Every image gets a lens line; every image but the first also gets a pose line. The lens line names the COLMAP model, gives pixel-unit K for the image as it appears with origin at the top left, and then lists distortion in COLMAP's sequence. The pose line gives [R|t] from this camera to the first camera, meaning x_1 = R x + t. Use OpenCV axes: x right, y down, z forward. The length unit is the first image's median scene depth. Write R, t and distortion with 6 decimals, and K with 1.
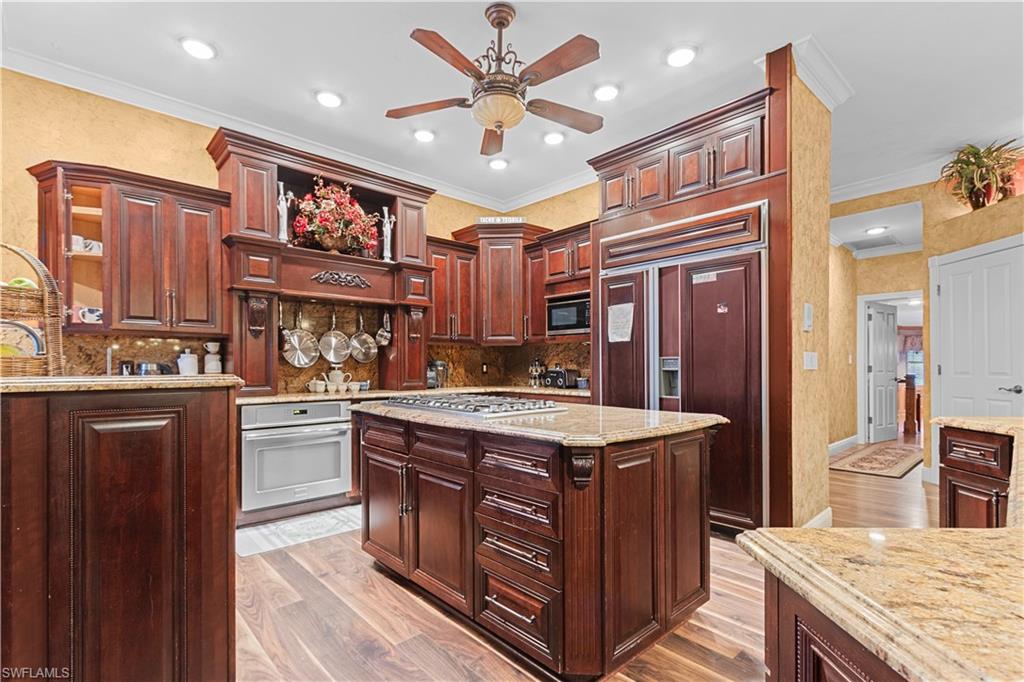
lens RADIAL K [[469.0, 0, 511.1], [0, 469.0, 360.8], [0, 0, 1]] dist [0.004951, -0.002340]
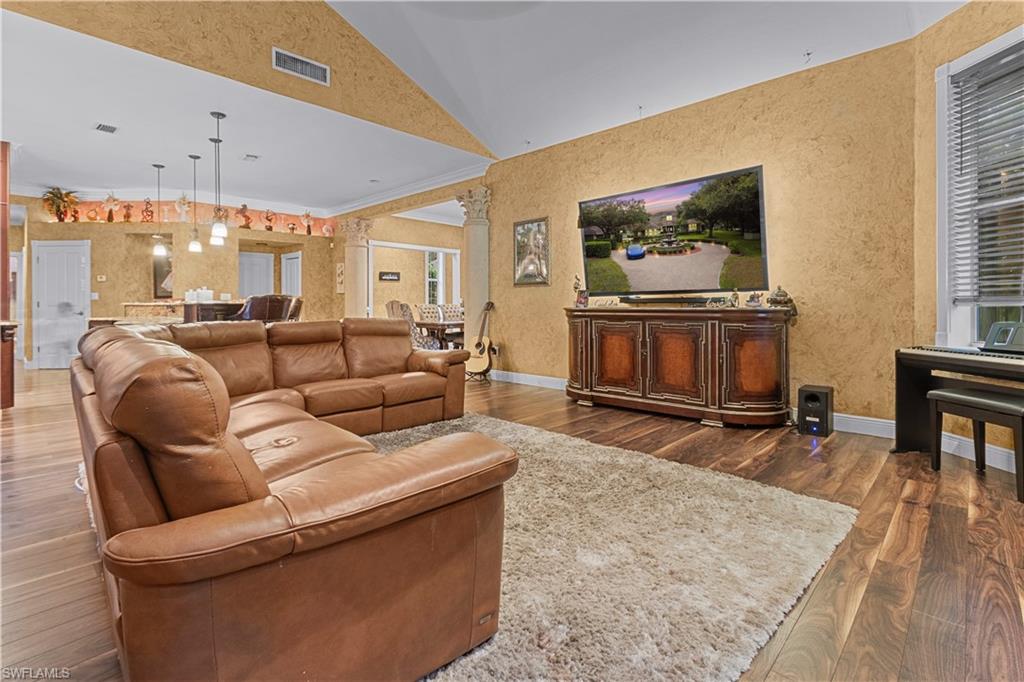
lens RADIAL K [[469.0, 0, 513.4], [0, 469.0, 312.7], [0, 0, 1]] dist [0.004951, -0.002340]
pose [[-0.062179, -0.006803, 0.998042, -1.051515], [-0.002237, 0.999975, 0.006677, 0.037159], [-0.998063, -0.001817, -0.062193, -0.735671]]
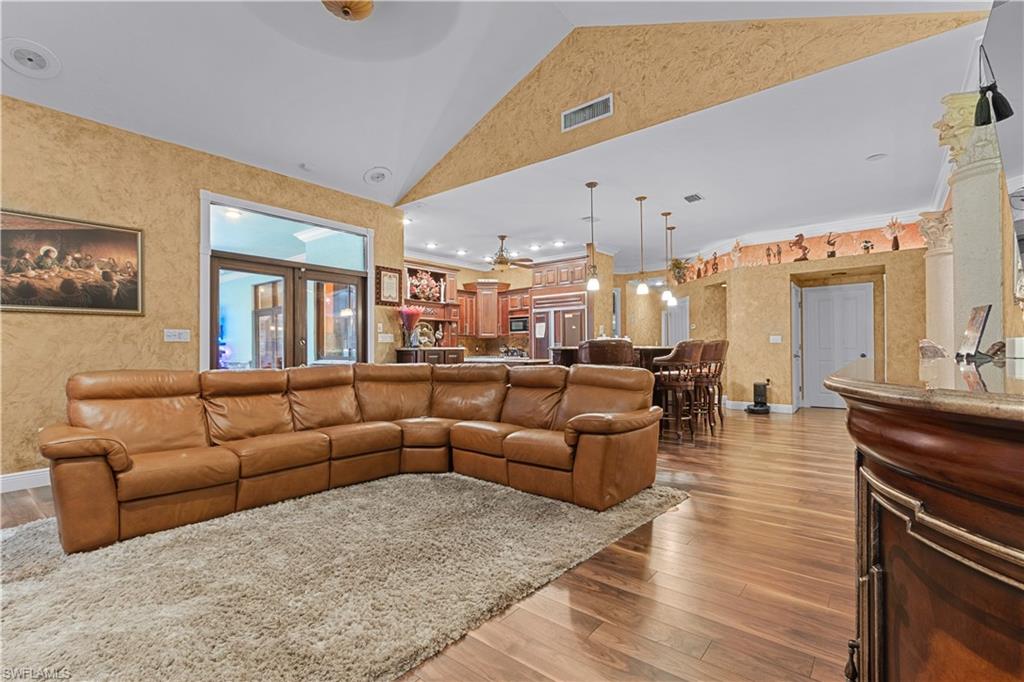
lens RADIAL K [[469.0, 0, 509.1], [0, 469.0, 344.4], [0, 0, 1]] dist [0.004951, -0.002340]
pose [[0.989168, -0.003422, 0.146746, -0.277606], [0.004072, 0.999983, -0.004131, 0.007707], [-0.146729, 0.004684, 0.989166, -1.334380]]
